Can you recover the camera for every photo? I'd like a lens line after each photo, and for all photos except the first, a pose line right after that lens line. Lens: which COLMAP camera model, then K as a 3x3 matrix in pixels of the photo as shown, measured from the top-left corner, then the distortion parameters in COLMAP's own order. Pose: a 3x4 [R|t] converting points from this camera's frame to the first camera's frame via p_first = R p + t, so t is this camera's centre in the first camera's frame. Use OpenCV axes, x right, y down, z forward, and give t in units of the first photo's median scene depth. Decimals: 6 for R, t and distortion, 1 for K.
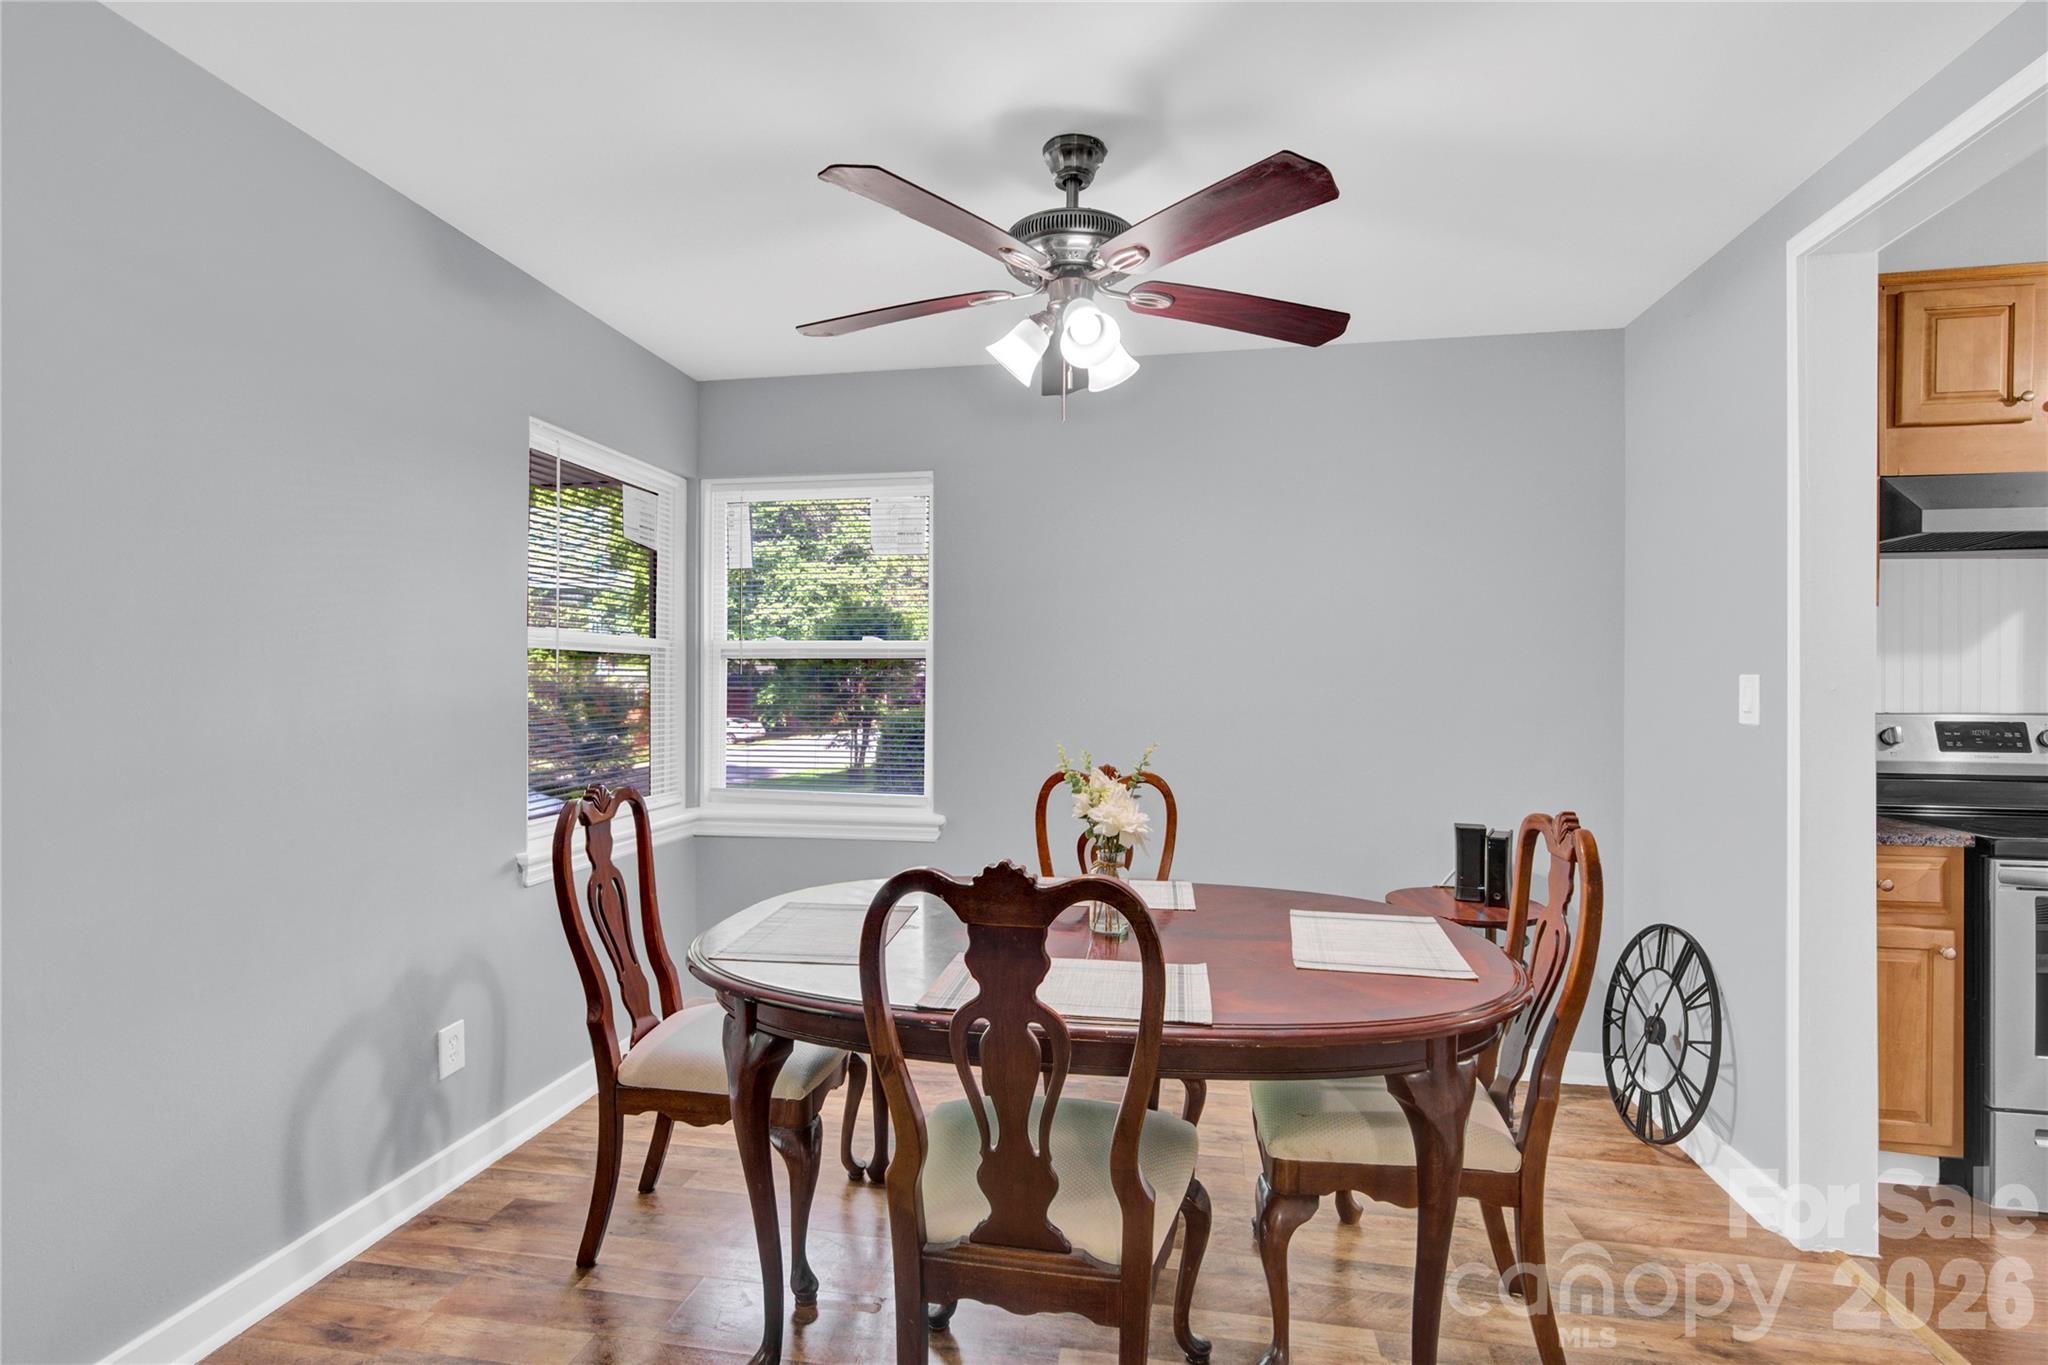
lens RADIAL K [[958.8, 0, 1025.1], [0, 958.8, 689.5], [0, 0, 1]] dist [0.001858, 0.000342]
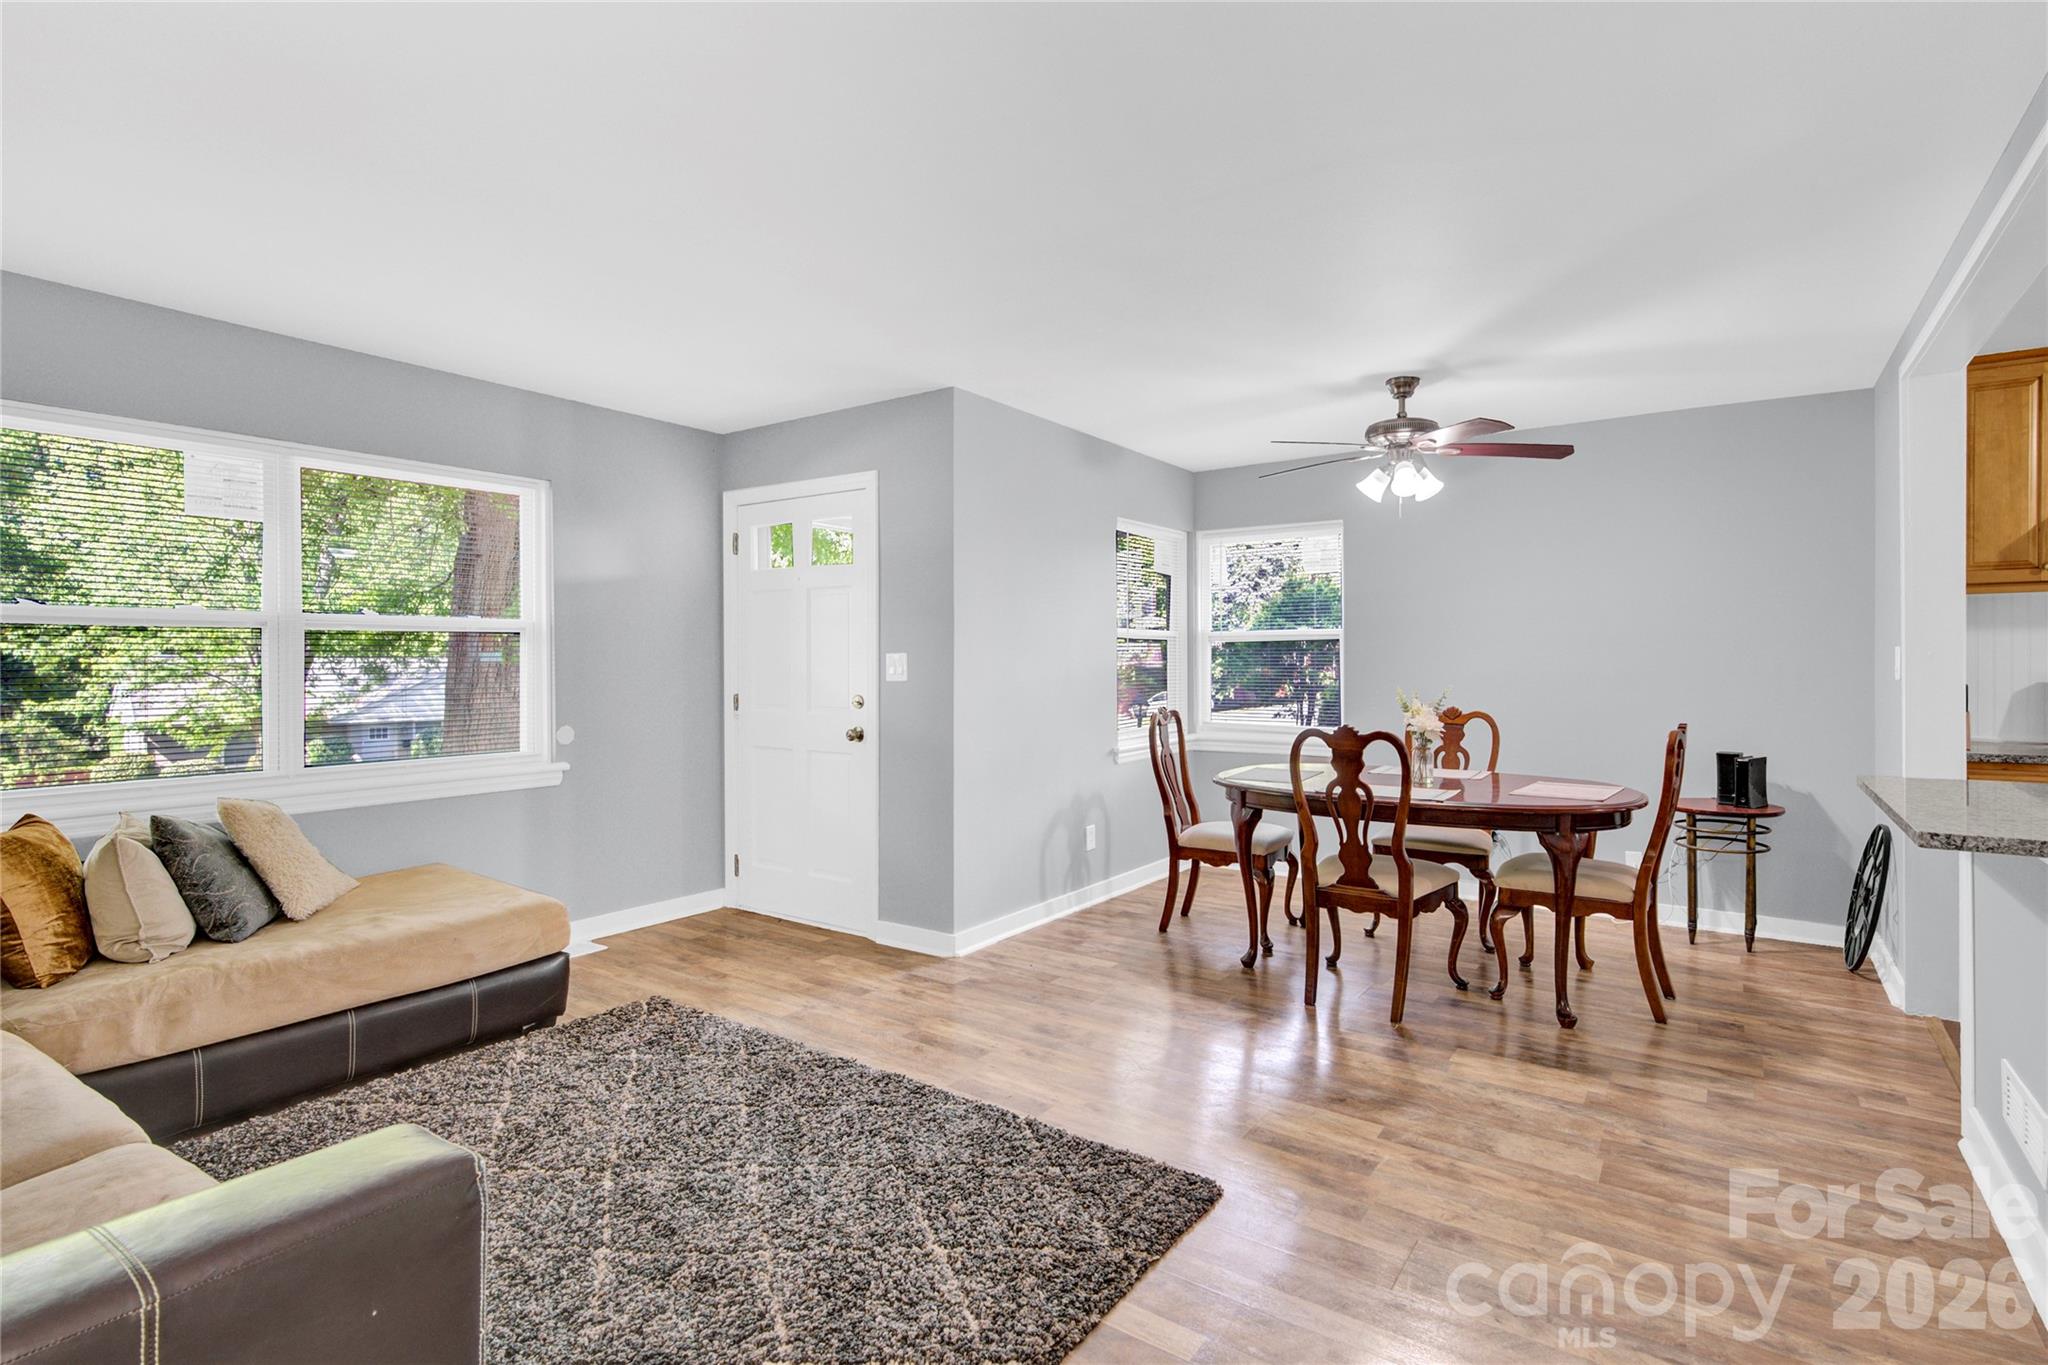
lens RADIAL K [[978.9, 0, 1039.5], [0, 978.9, 673.5], [0, 0, 1]] dist [0.002624, 0.000922]
pose [[0.905634, -0.002739, -0.424051, 0.209389], [0.006923, 0.999941, 0.008324, 0.008115], [0.424004, -0.010474, 0.905600, -1.042805]]
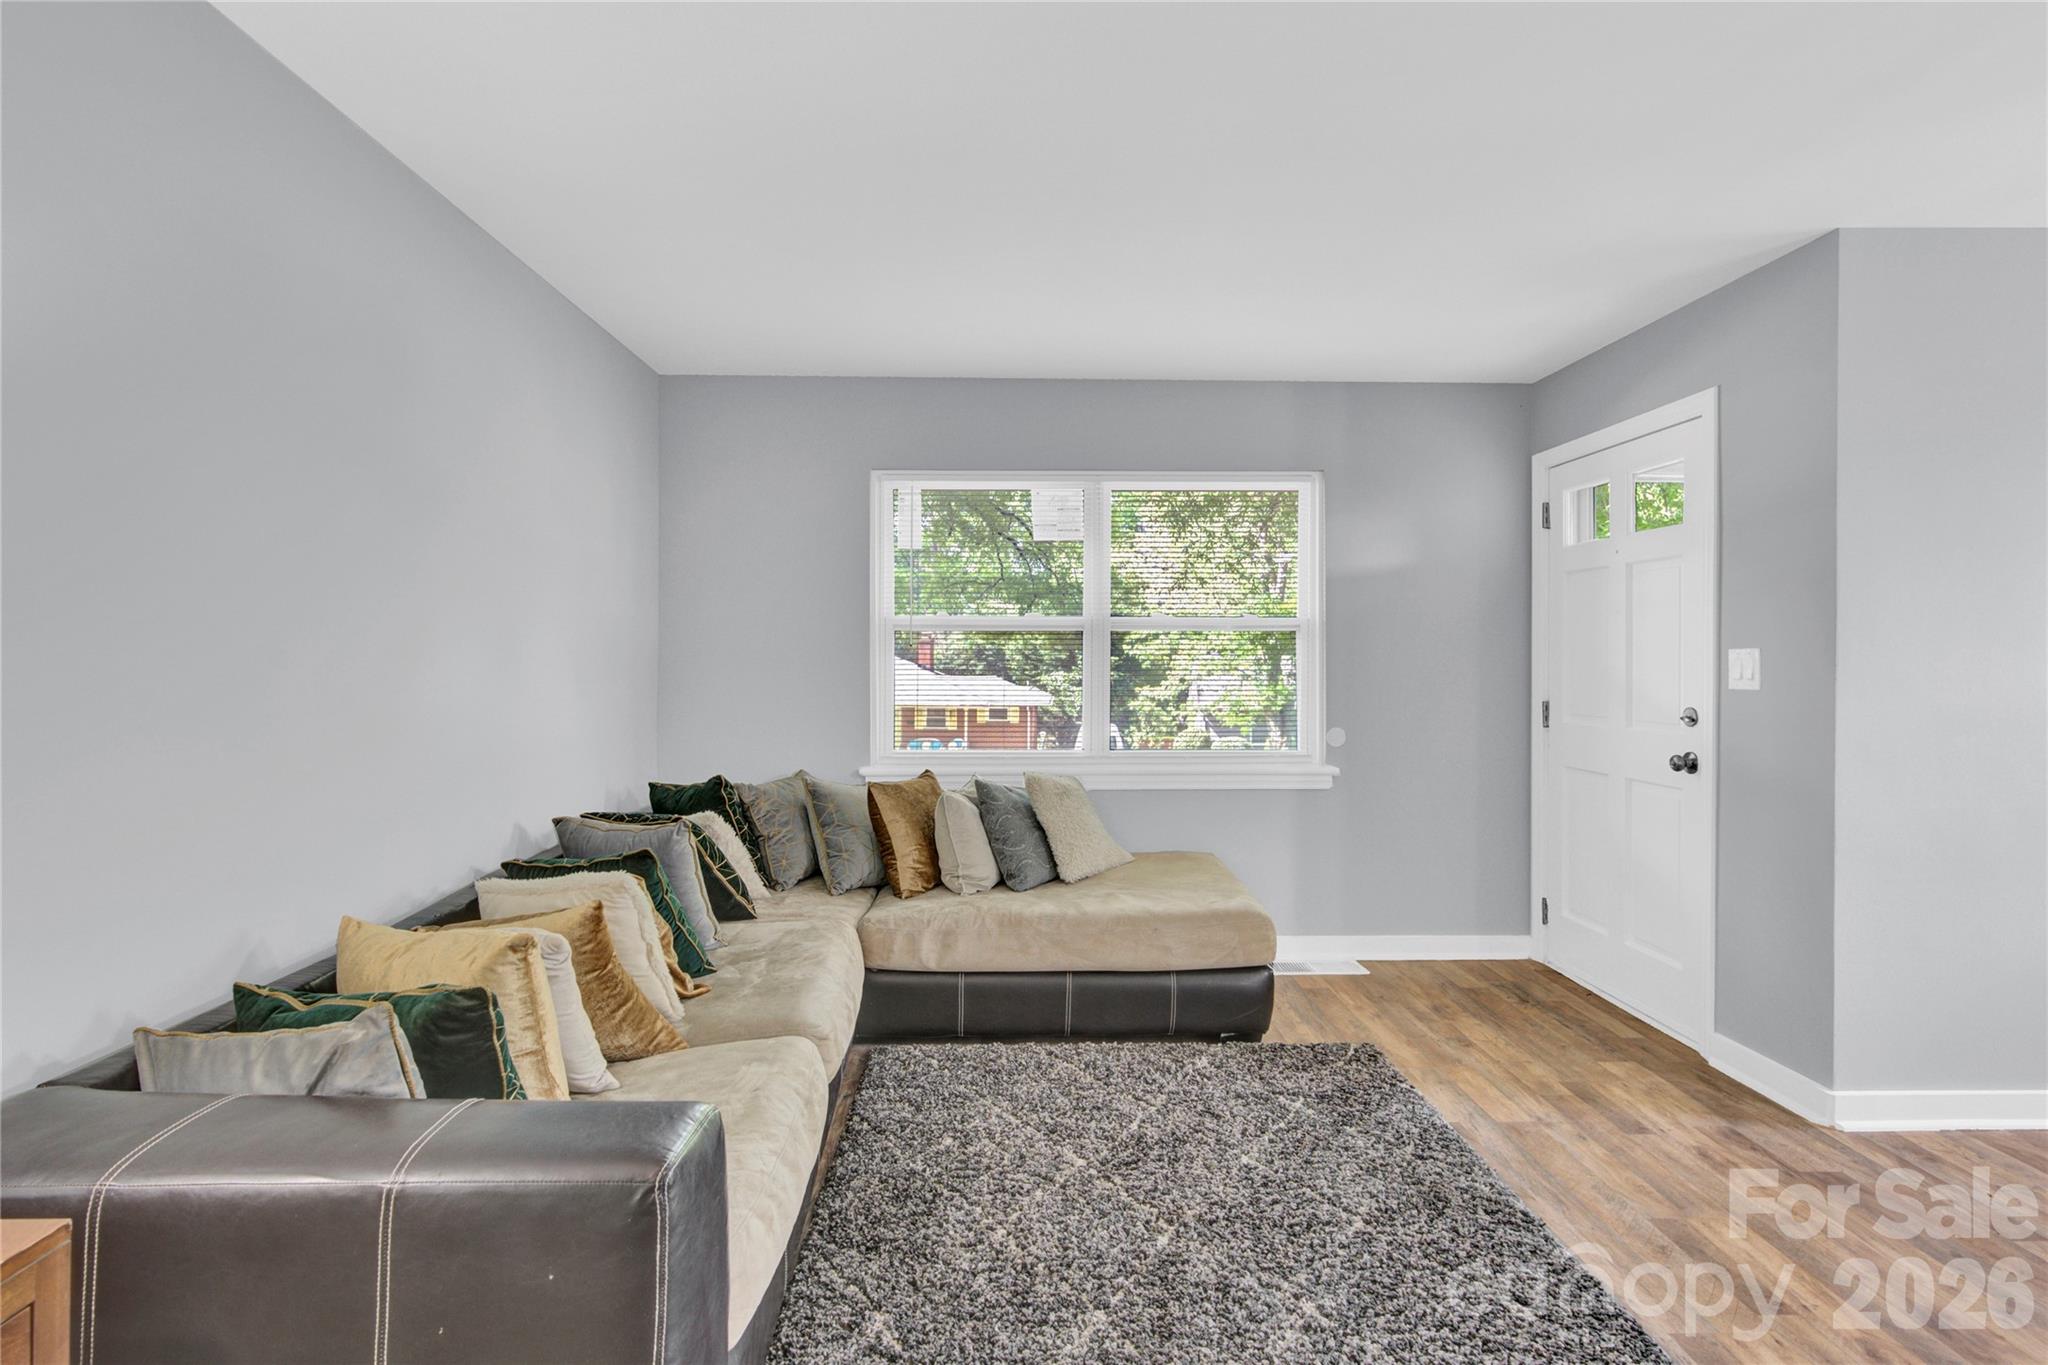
lens RADIAL K [[1001.6, 0, 1030.6], [0, 1001.6, 664.1], [0, 0, 1]] dist [-0.001462, 0.000638]
pose [[0.198385, -0.001682, -0.980123, 0.263233], [-0.002294, 0.999995, -0.002181, 0.008211], [0.980122, 0.002681, 0.198380, -0.612091]]
